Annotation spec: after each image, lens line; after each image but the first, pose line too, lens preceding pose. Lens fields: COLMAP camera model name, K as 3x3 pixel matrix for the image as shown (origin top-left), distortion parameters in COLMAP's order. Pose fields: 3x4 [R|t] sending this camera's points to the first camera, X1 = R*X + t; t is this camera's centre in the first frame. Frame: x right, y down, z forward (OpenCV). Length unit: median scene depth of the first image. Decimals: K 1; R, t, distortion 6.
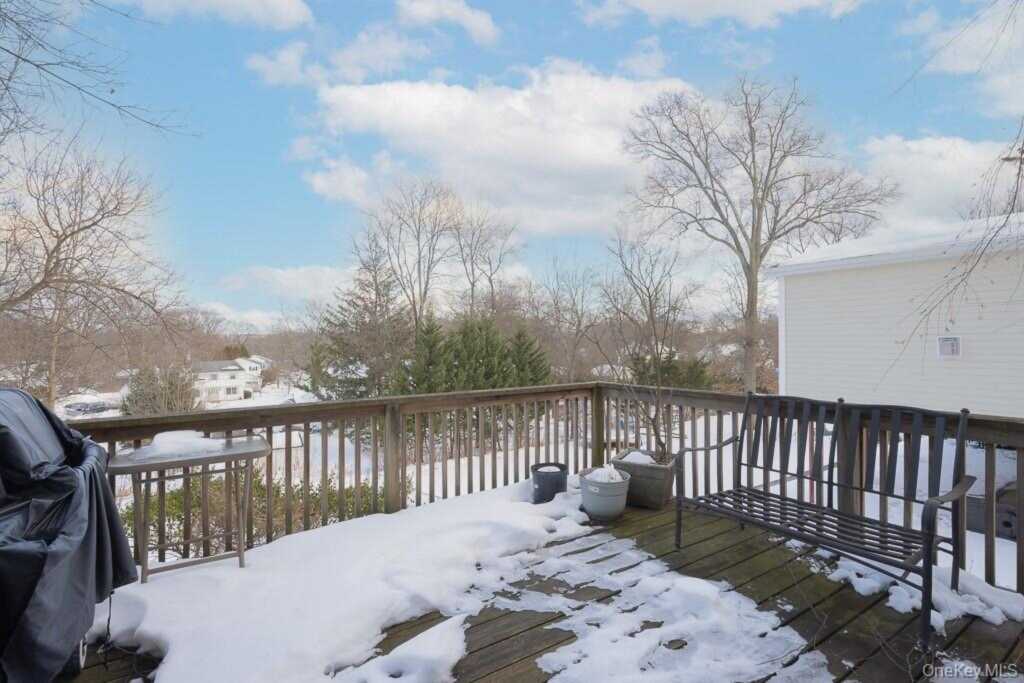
lens RADIAL K [[478.2, 0, 512.0], [0, 478.2, 341.5], [0, 0, 1]] dist [0.004103, 0.000406]
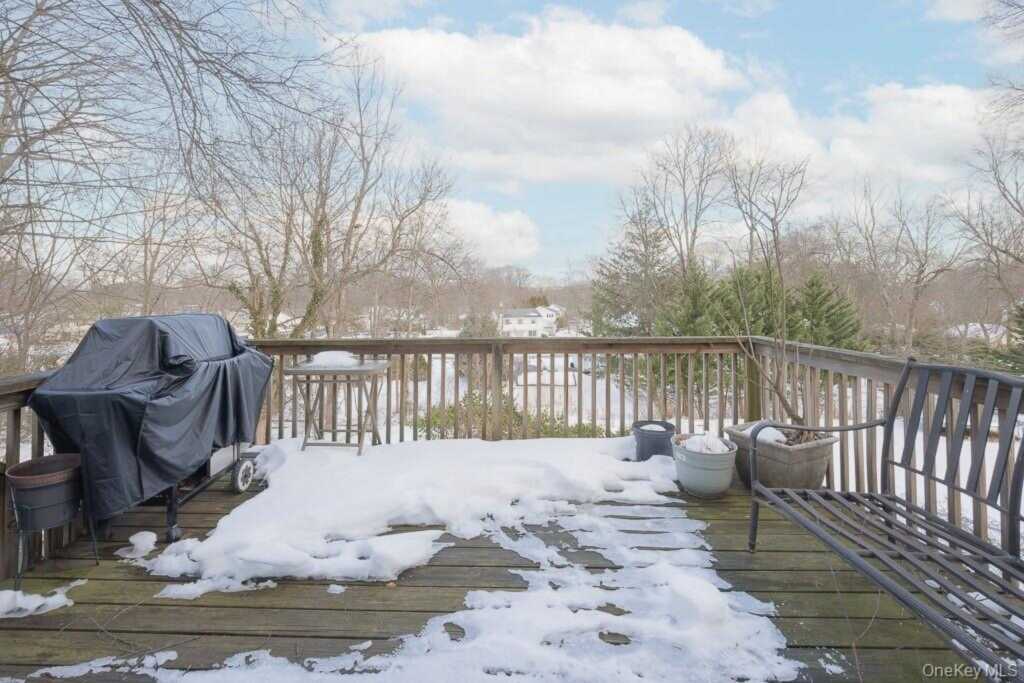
lens RADIAL K [[464.8, 0, 510.8], [0, 464.8, 284.0], [0, 0, 1]] dist [-0.002196, -0.000778]
pose [[0.815250, -0.013802, -0.578945, 0.374621], [0.002906, 0.999801, -0.019743, 0.010237], [0.579102, 0.014413, 0.815128, 0.117317]]
